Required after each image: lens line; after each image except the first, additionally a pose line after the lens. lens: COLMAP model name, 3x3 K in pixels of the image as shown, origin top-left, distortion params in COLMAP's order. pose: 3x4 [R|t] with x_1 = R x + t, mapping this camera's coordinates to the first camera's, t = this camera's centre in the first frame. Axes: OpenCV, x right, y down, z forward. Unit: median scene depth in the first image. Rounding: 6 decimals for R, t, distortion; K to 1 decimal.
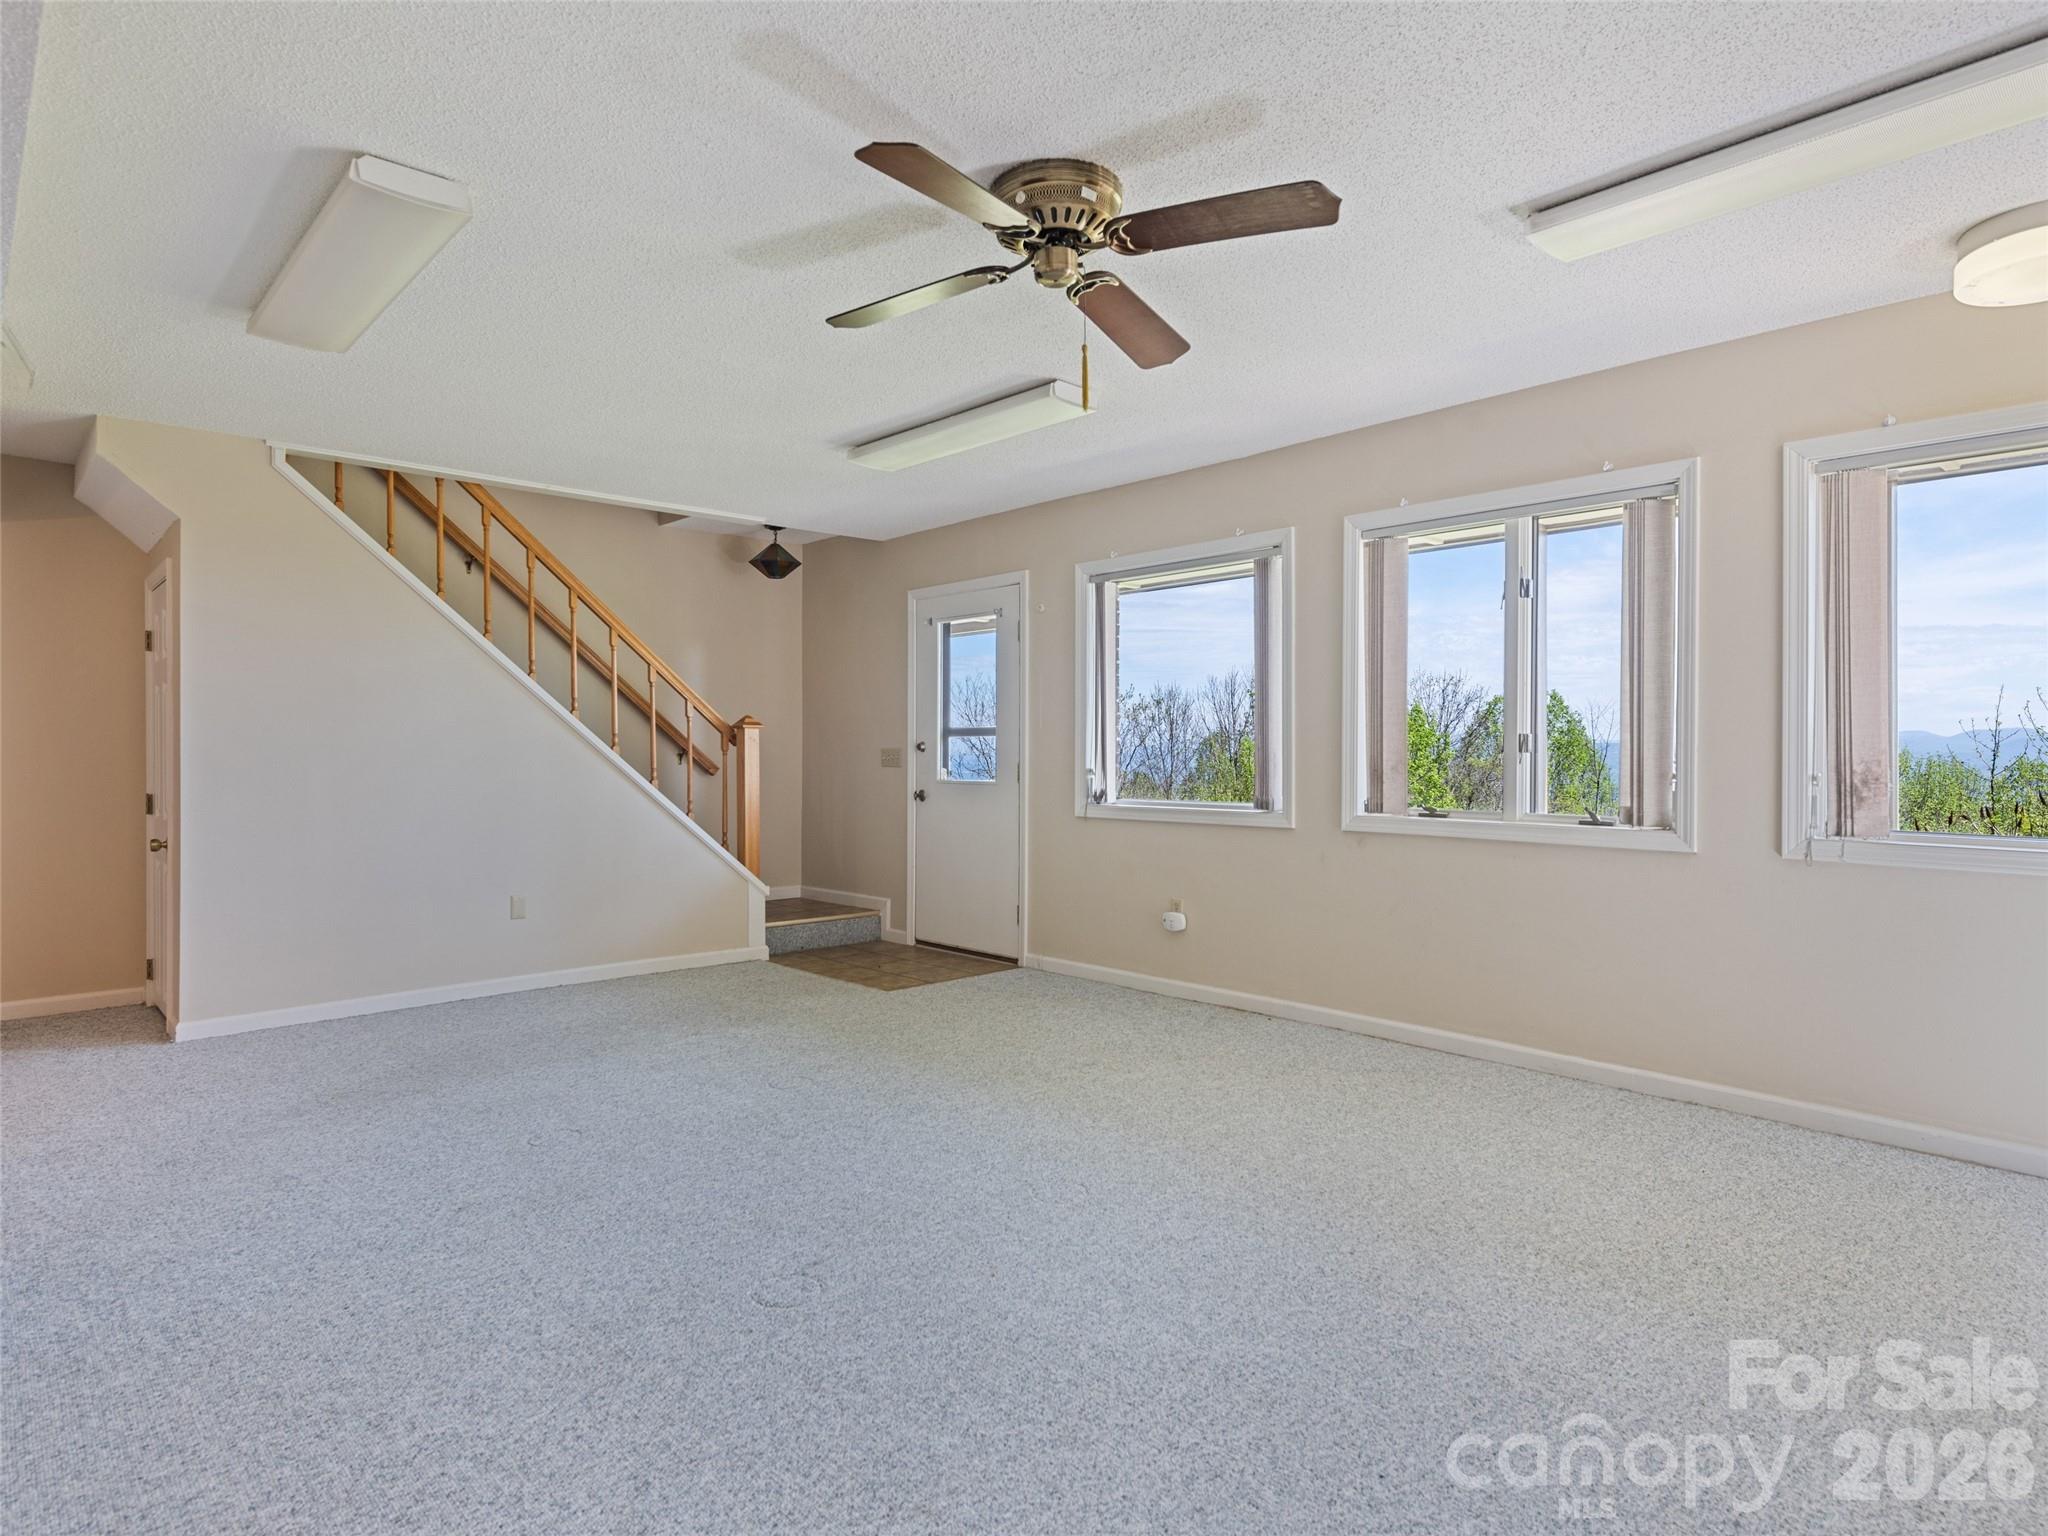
lens RADIAL K [[1129.8, 0, 1021.3], [0, 1129.8, 756.6], [0, 0, 1]] dist [0.001748, -0.000070]
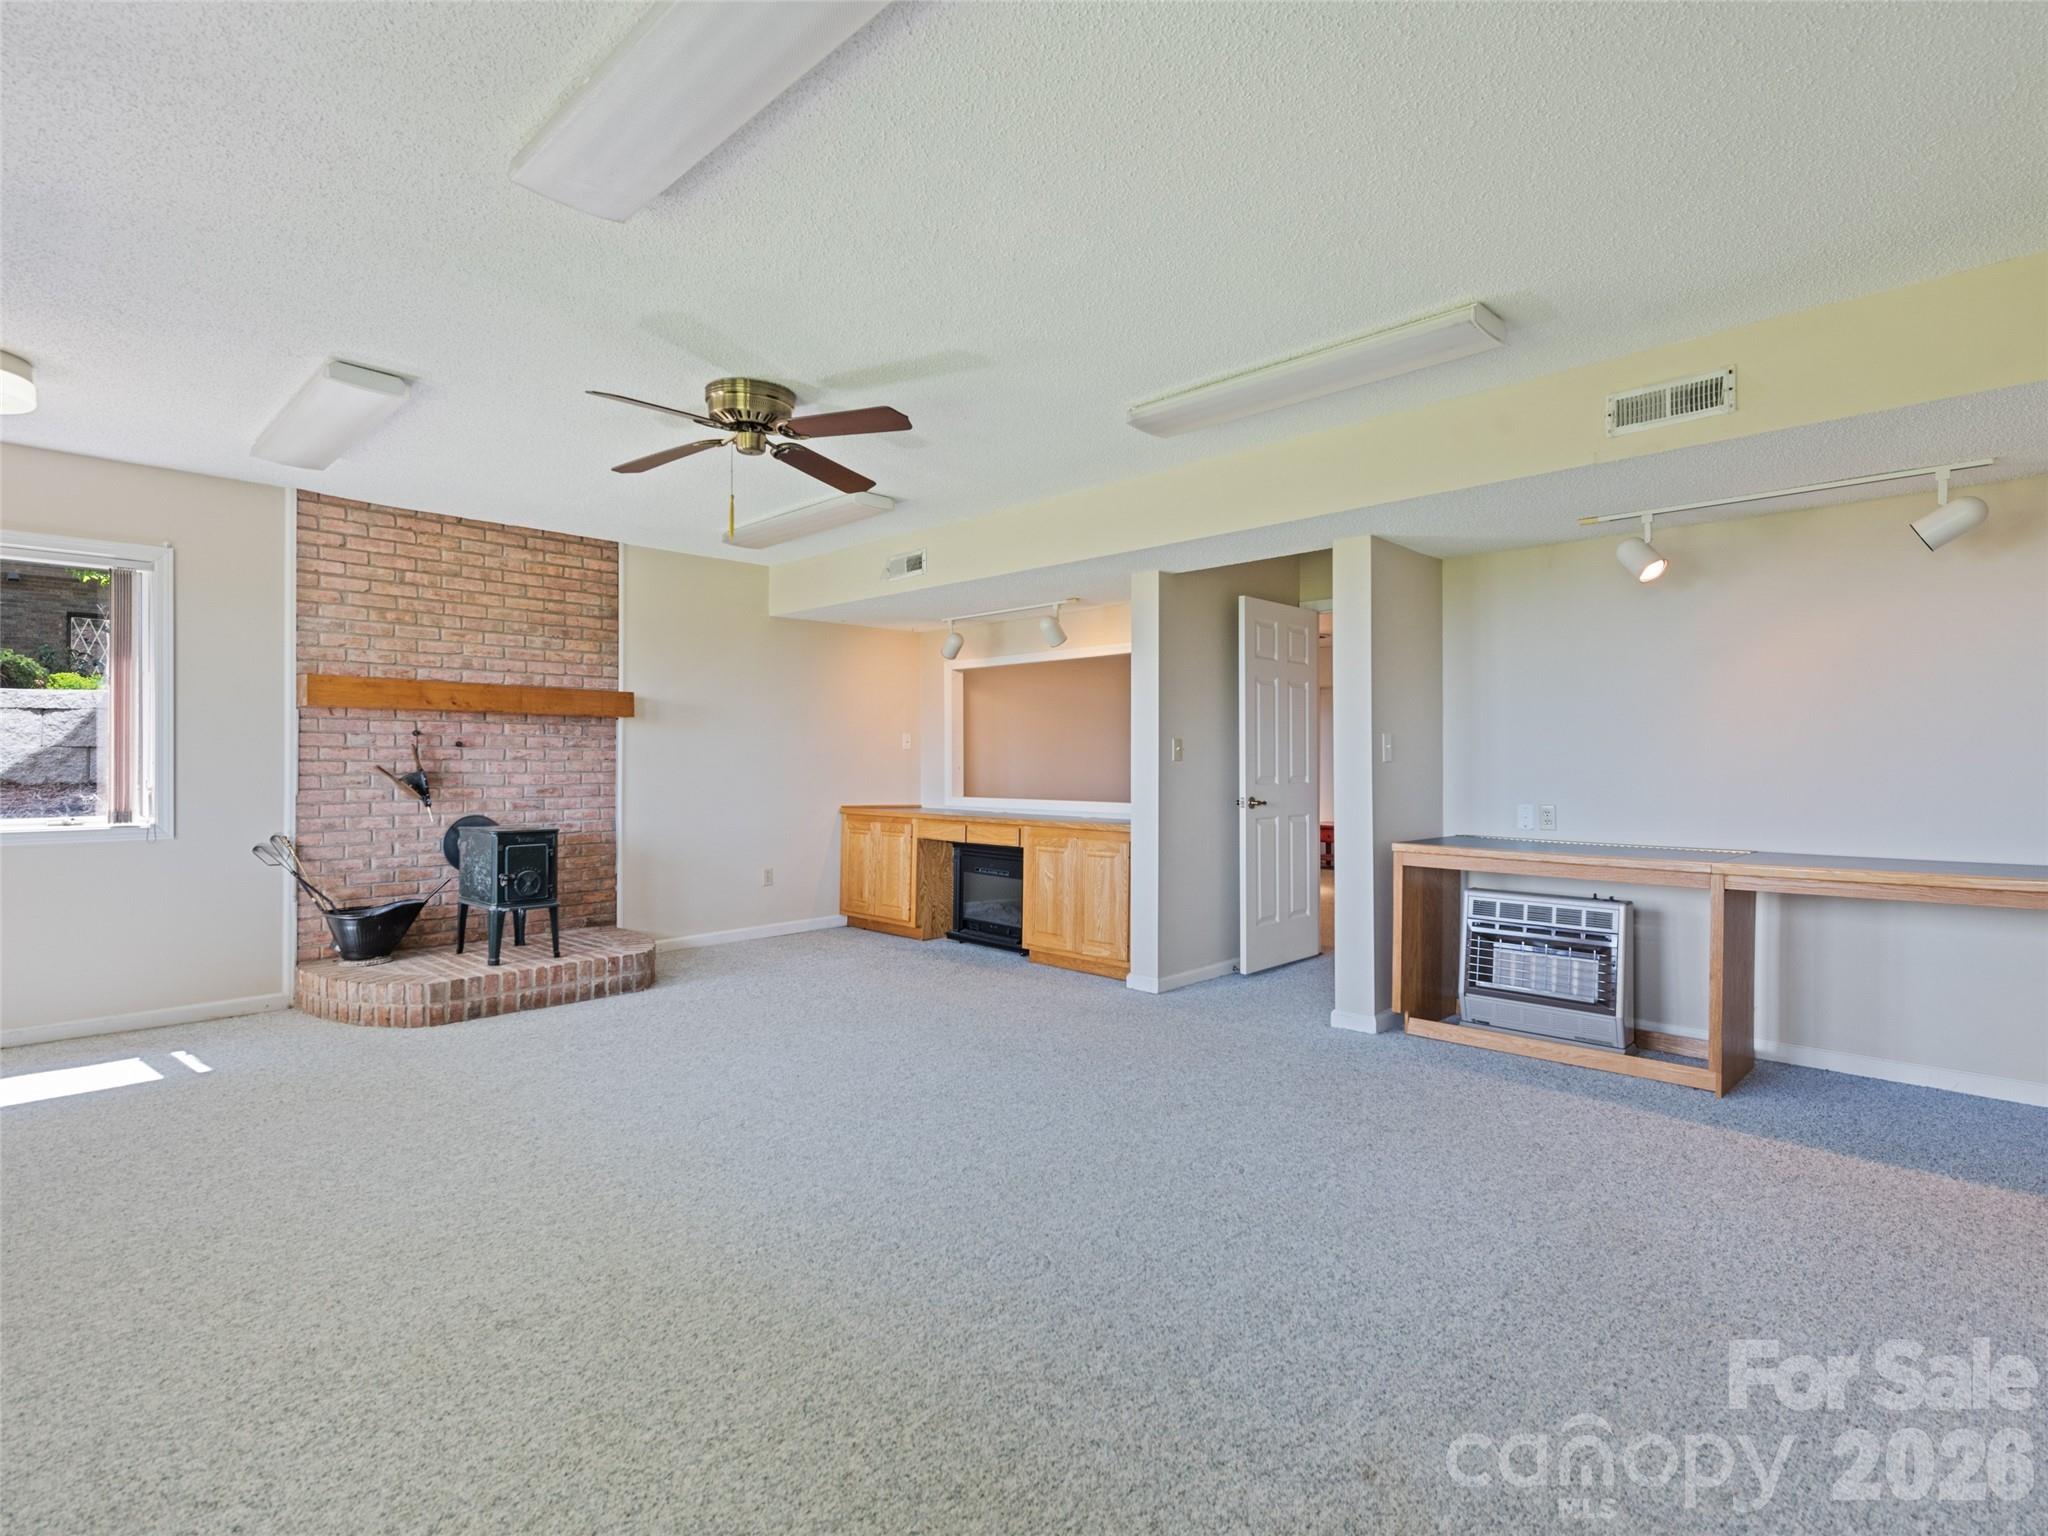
lens RADIAL K [[1005.7, 0, 1023.7], [0, 1005.7, 767.0], [0, 0, 1]] dist [0.008789, 0.000260]
pose [[-0.998385, -0.001557, -0.056796, -0.239997], [-0.002102, 0.999952, 0.009538, -0.012077], [0.056779, 0.009642, -0.998340, 2.200941]]
